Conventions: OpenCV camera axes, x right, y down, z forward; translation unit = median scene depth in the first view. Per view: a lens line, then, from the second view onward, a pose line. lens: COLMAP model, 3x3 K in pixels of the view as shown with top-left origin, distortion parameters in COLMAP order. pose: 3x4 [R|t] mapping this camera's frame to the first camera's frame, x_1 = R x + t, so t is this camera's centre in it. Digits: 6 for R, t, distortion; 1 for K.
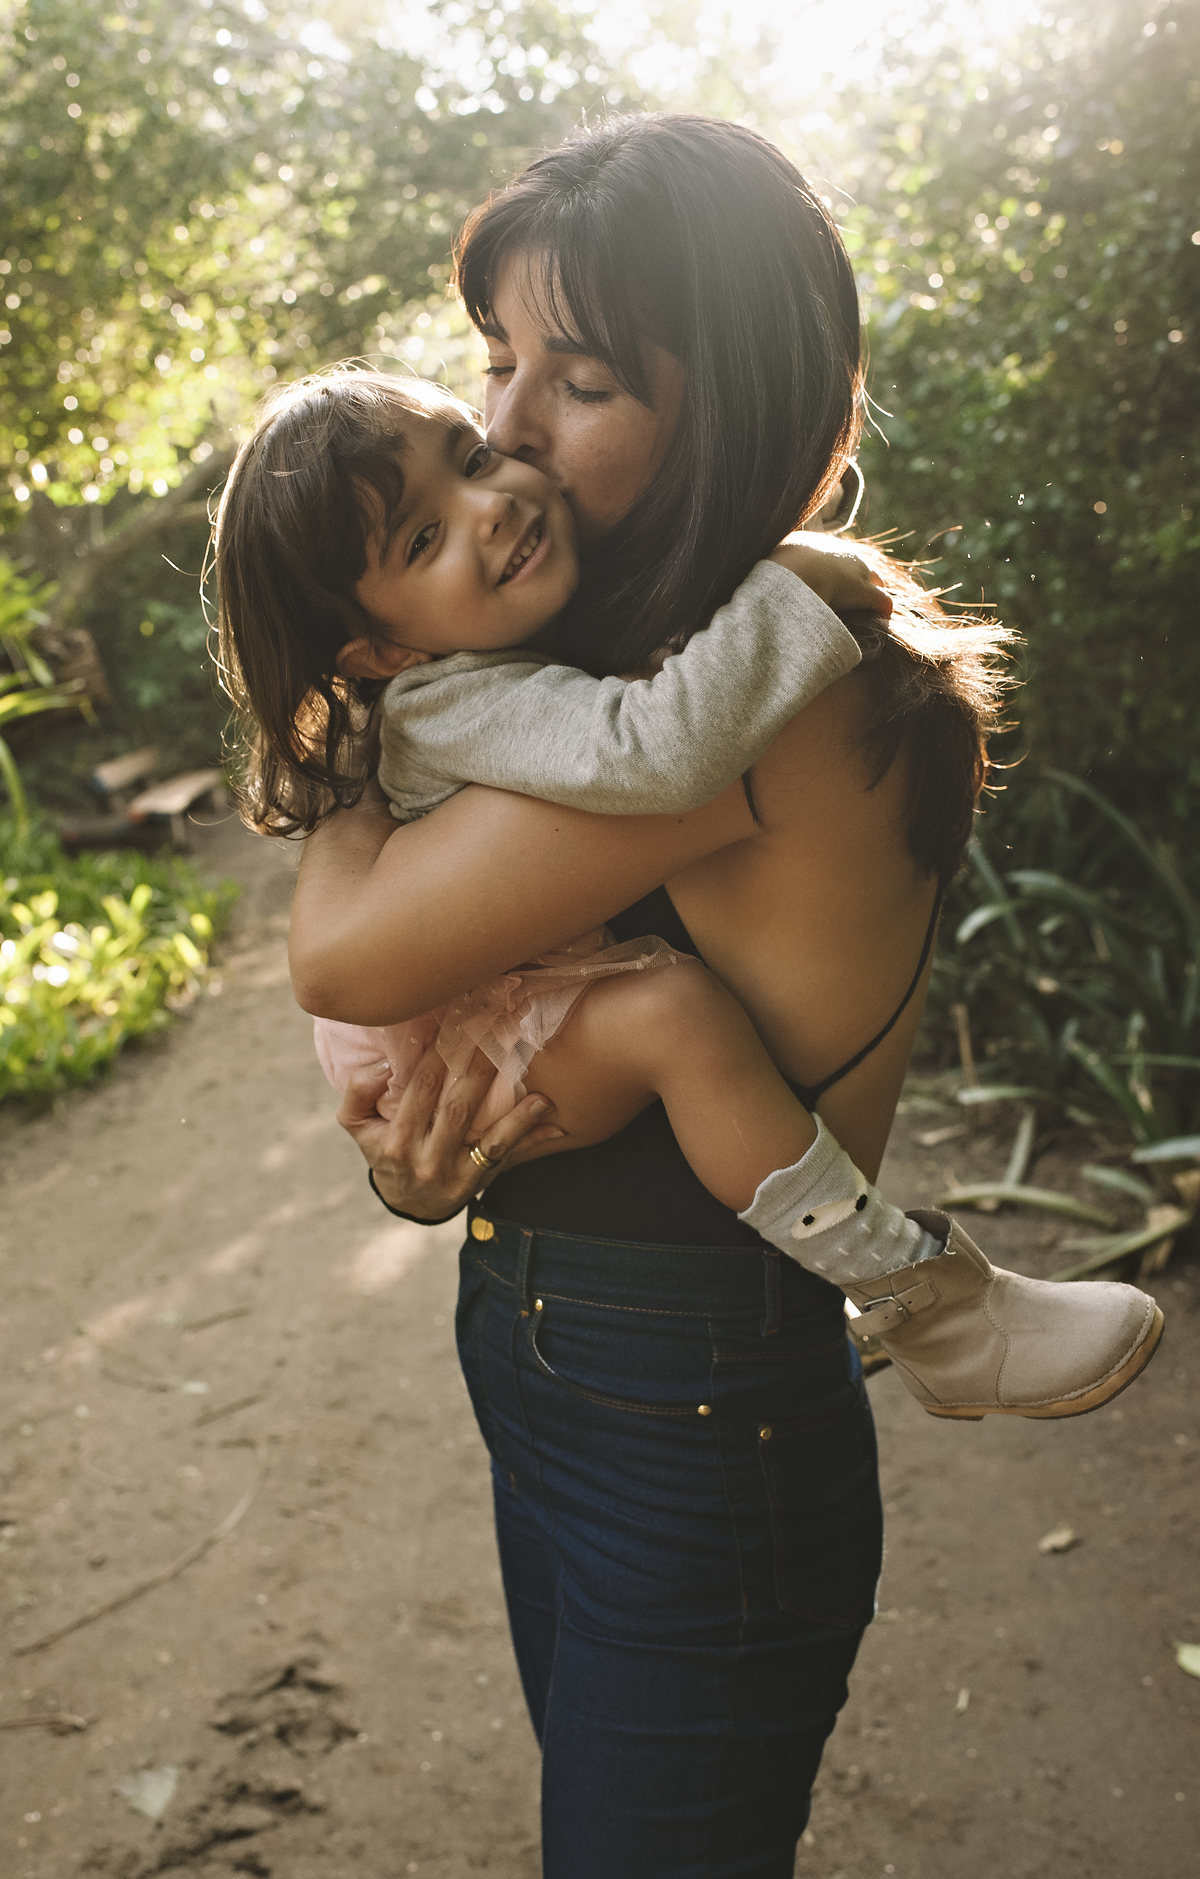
lens RADIAL K [[1955.9, 0, 549.2], [0, 1955.9, 967.9], [0, 0, 1]] dist [-0.113181, 0.114533]
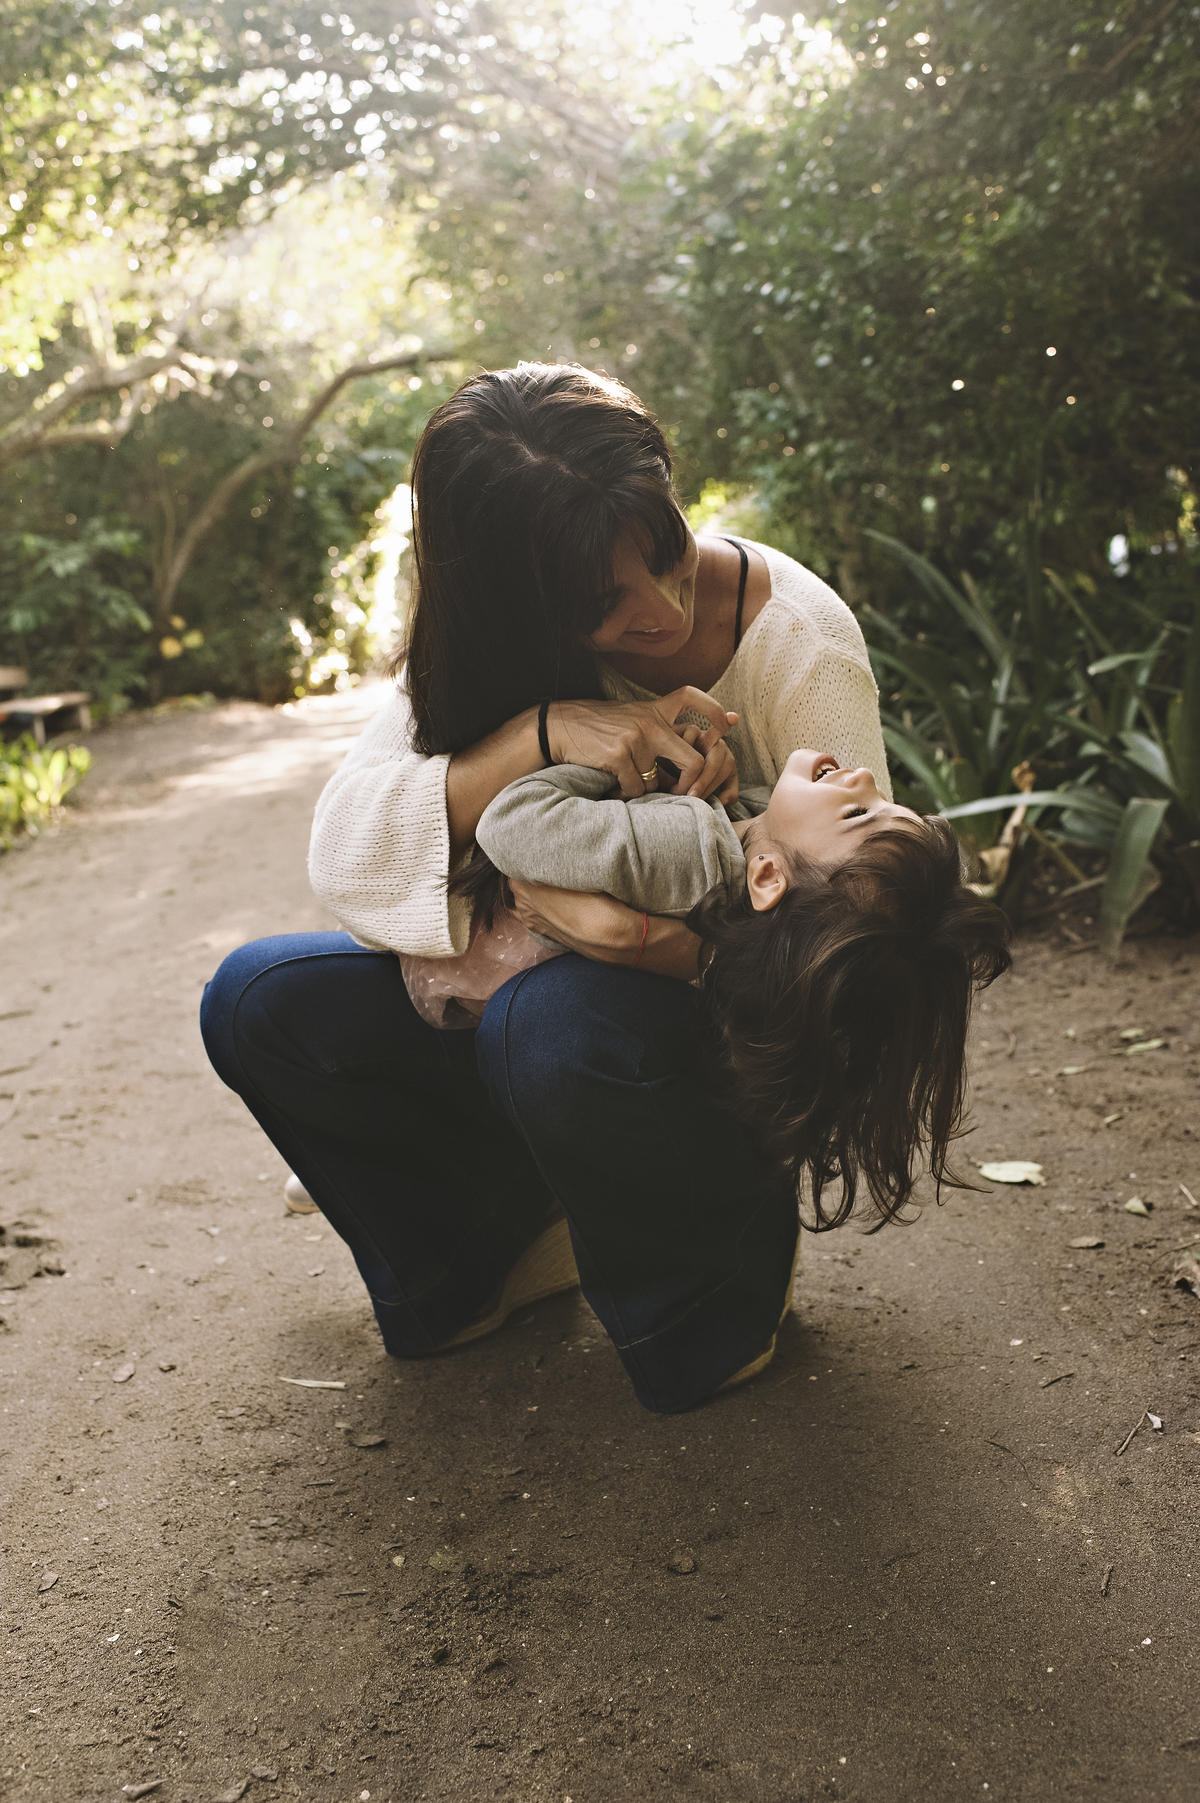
lens RADIAL K [[1801.7, 0, 600.0], [0, 1801.7, 901.5], [0, 0, 1]] dist [-0.113756, 0.116157]
pose [[0.995093, 0.018334, 0.097236, 0.033764], [-0.013299, 0.998549, -0.052177, 0.146009], [-0.098051, 0.050628, 0.993893, 0.088817]]
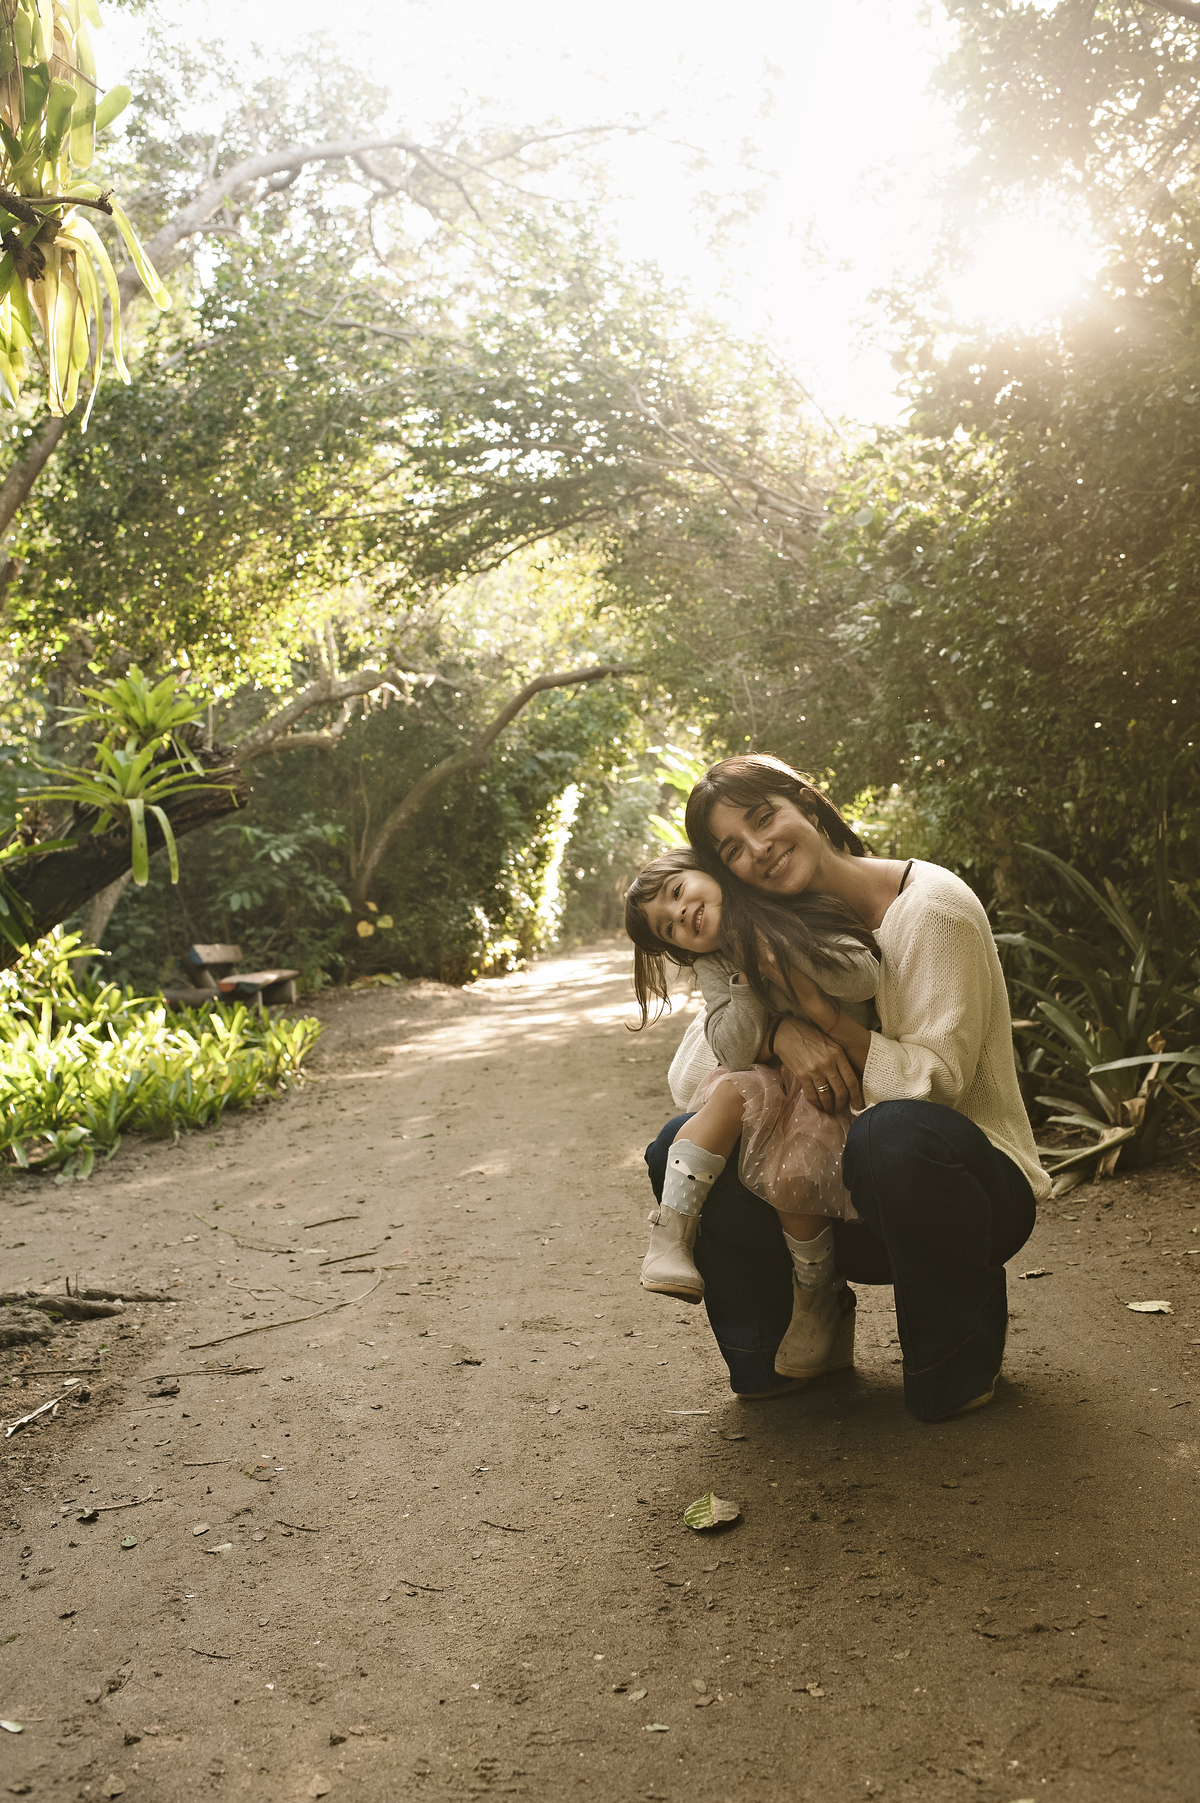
lens RADIAL K [[1801.7, 0, 600.0], [0, 1801.7, 901.5], [0, 0, 1]] dist [-0.113756, 0.116157]
pose [[0.998788, 0.045672, 0.018326, -0.030657], [-0.040891, 0.977425, -0.207288, 0.186341], [-0.027379, 0.206287, 0.978108, -0.110276]]
